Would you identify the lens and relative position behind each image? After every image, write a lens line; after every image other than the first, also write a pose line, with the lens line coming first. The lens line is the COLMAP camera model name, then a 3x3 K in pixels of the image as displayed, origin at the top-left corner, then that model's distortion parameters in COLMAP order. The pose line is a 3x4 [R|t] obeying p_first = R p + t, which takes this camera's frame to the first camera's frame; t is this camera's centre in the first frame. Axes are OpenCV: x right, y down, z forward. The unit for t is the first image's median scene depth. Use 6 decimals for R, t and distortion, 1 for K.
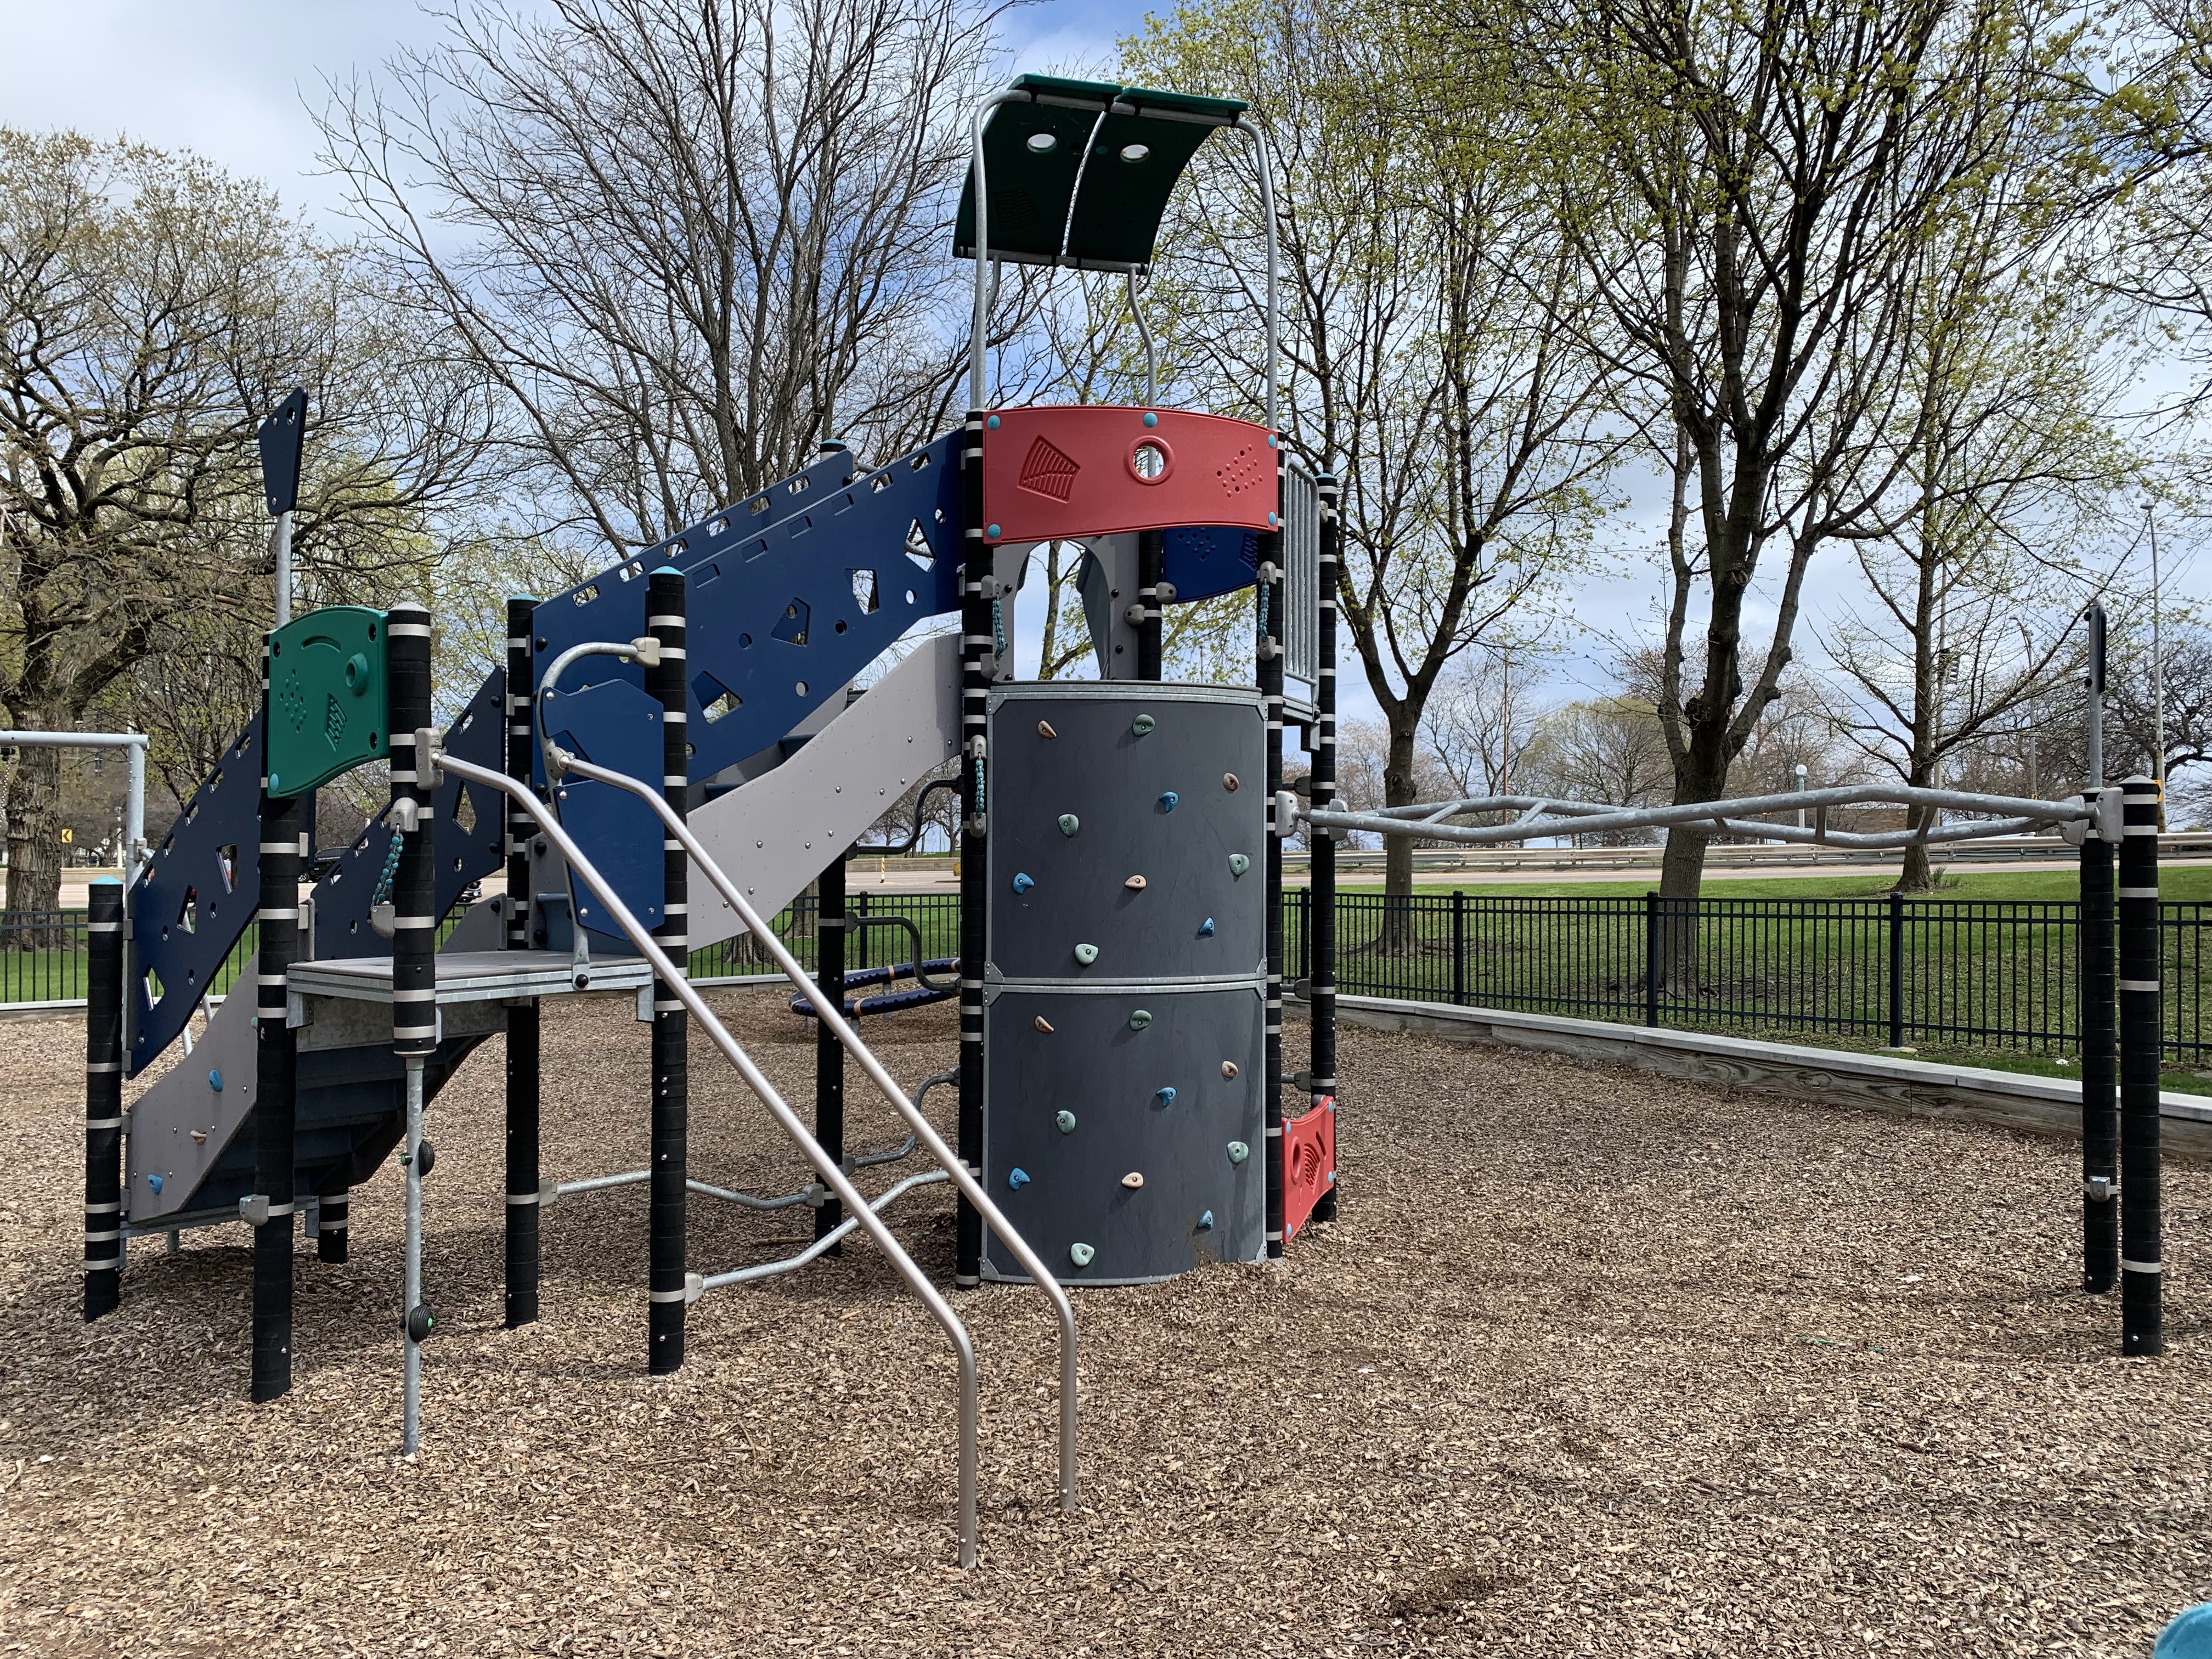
lens RADIAL K [[1746.8, 0, 1152.1], [0, 1746.8, 834.8], [0, 0, 1]] dist [0.044769, -0.003534]
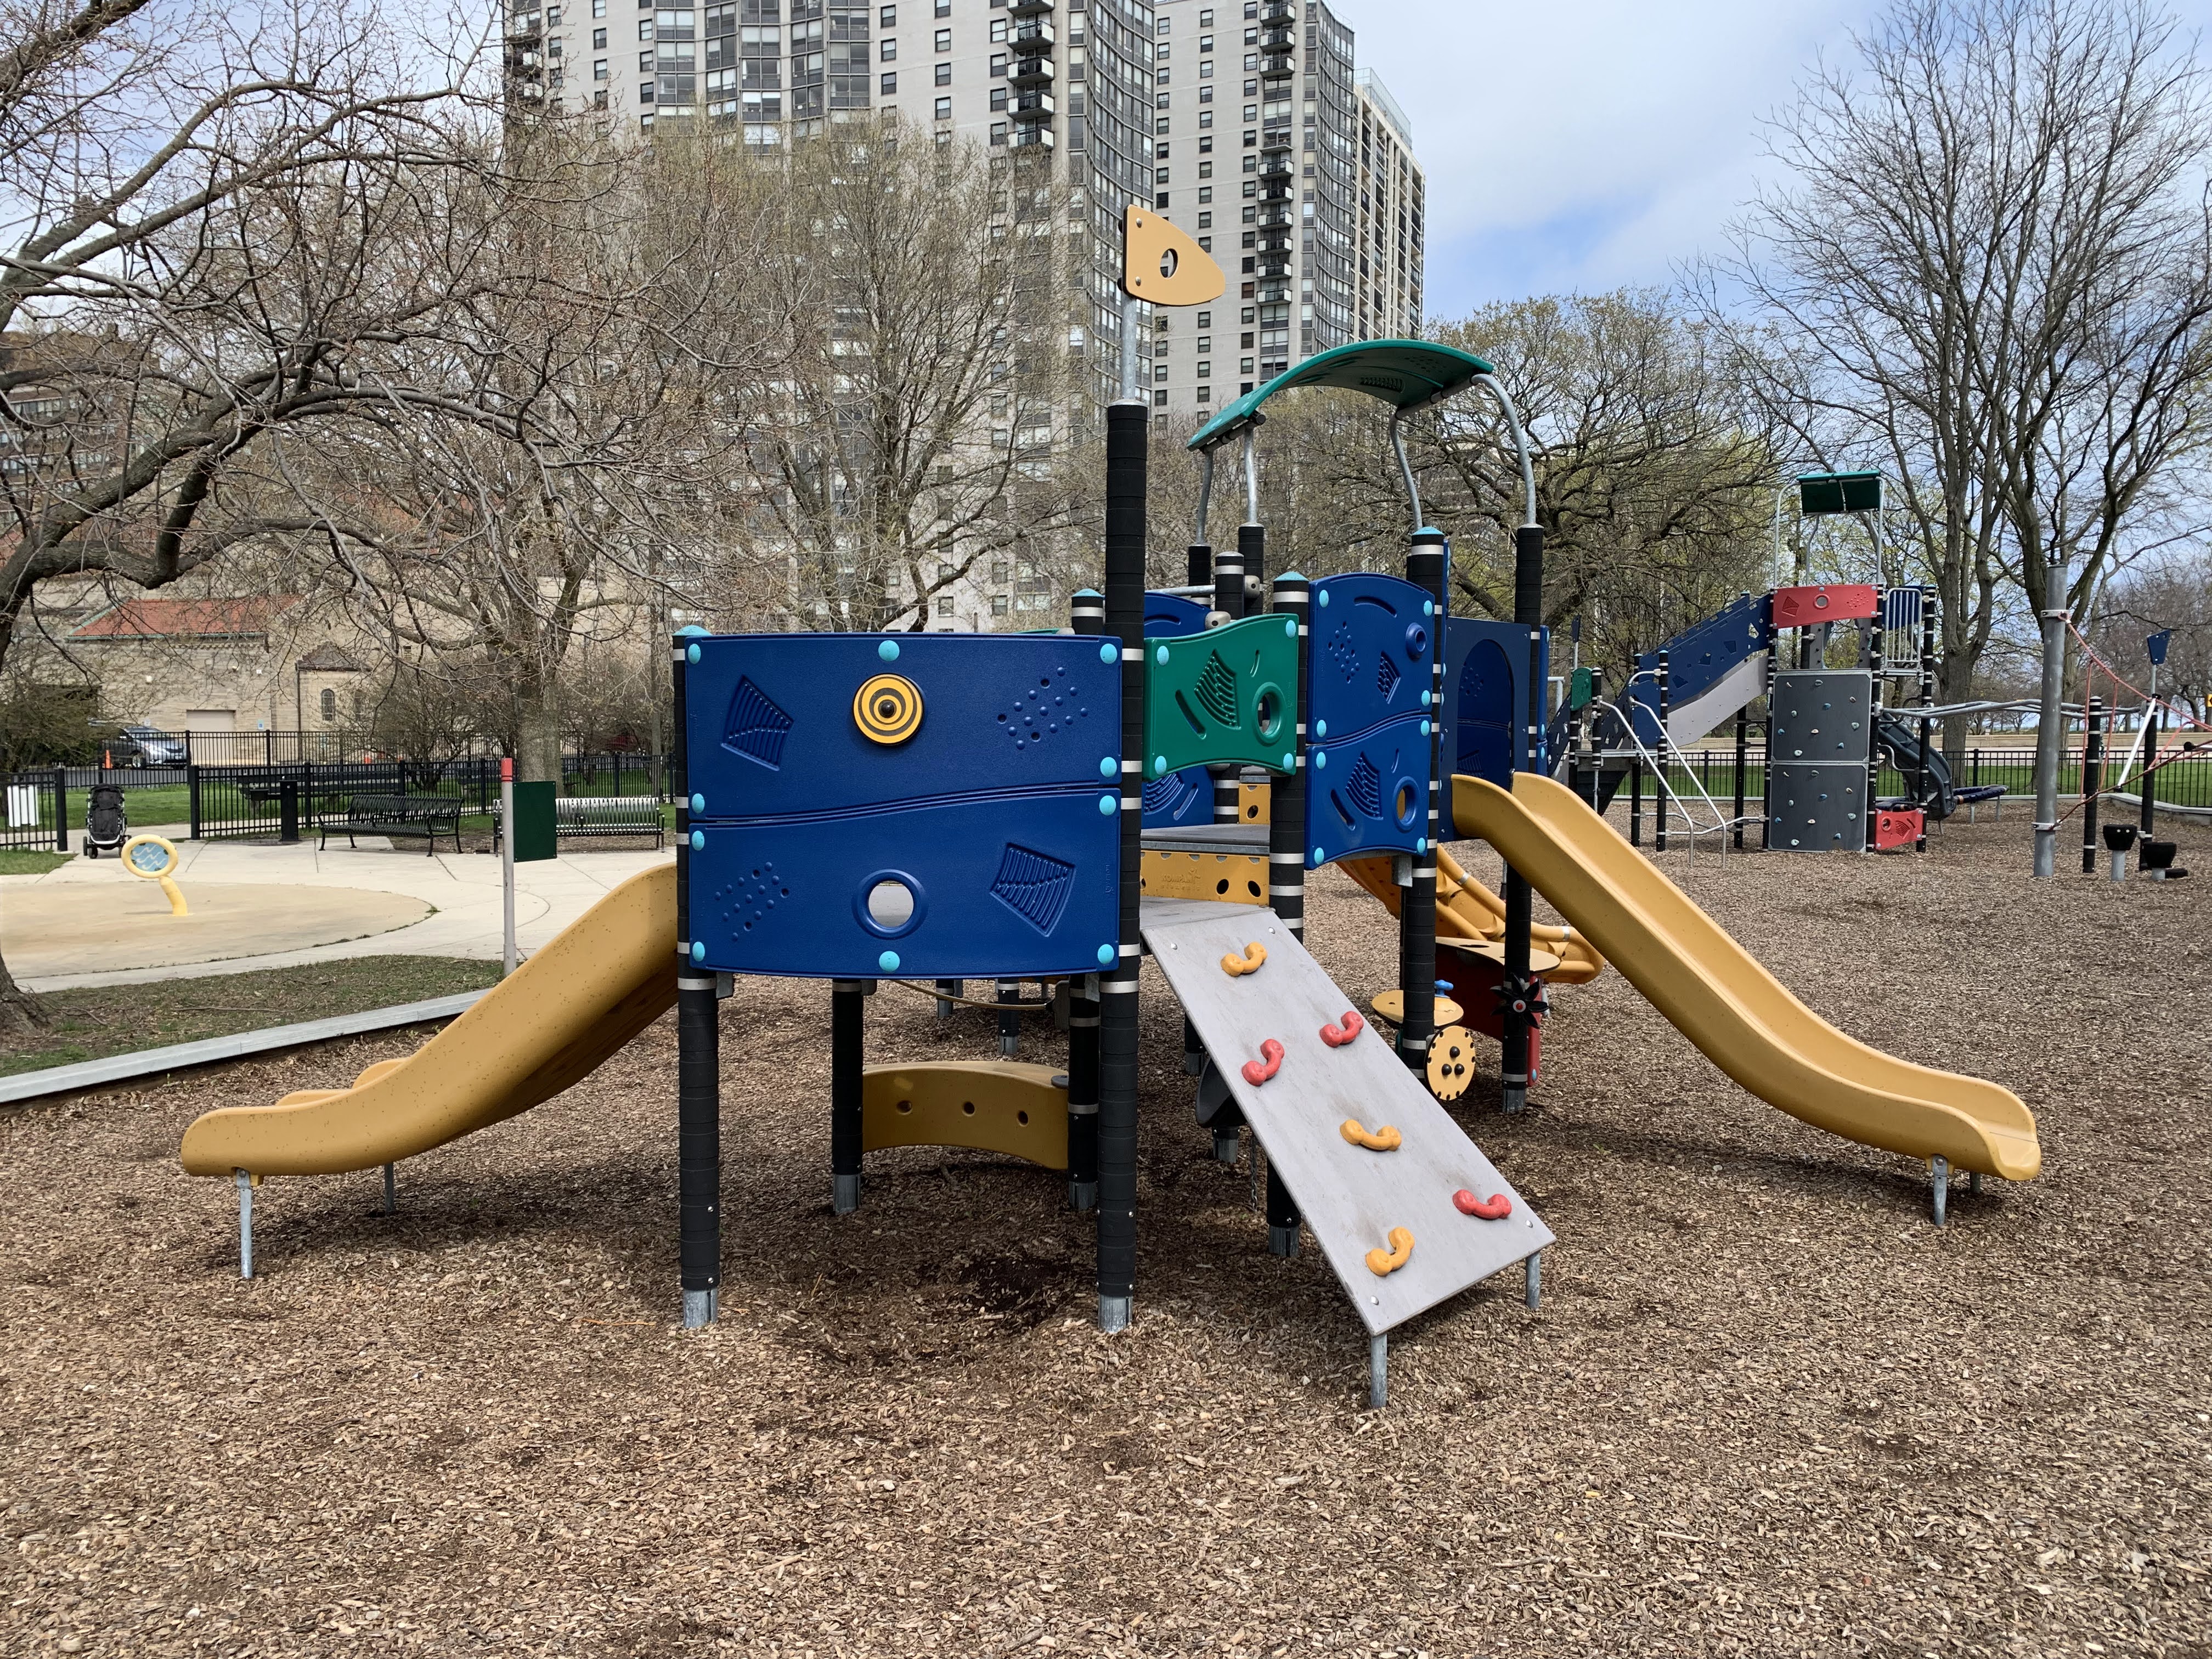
lens RADIAL K [[1746.8, 0, 1099.7], [0, 1746.8, 831.6], [0, 0, 1]] dist [0.044769, -0.003534]
pose [[0.698807, 0.039310, -0.714229, 1.722440], [0.007529, 0.998029, 0.062297, -0.001296], [0.715270, -0.048911, 0.697134, -2.754041]]
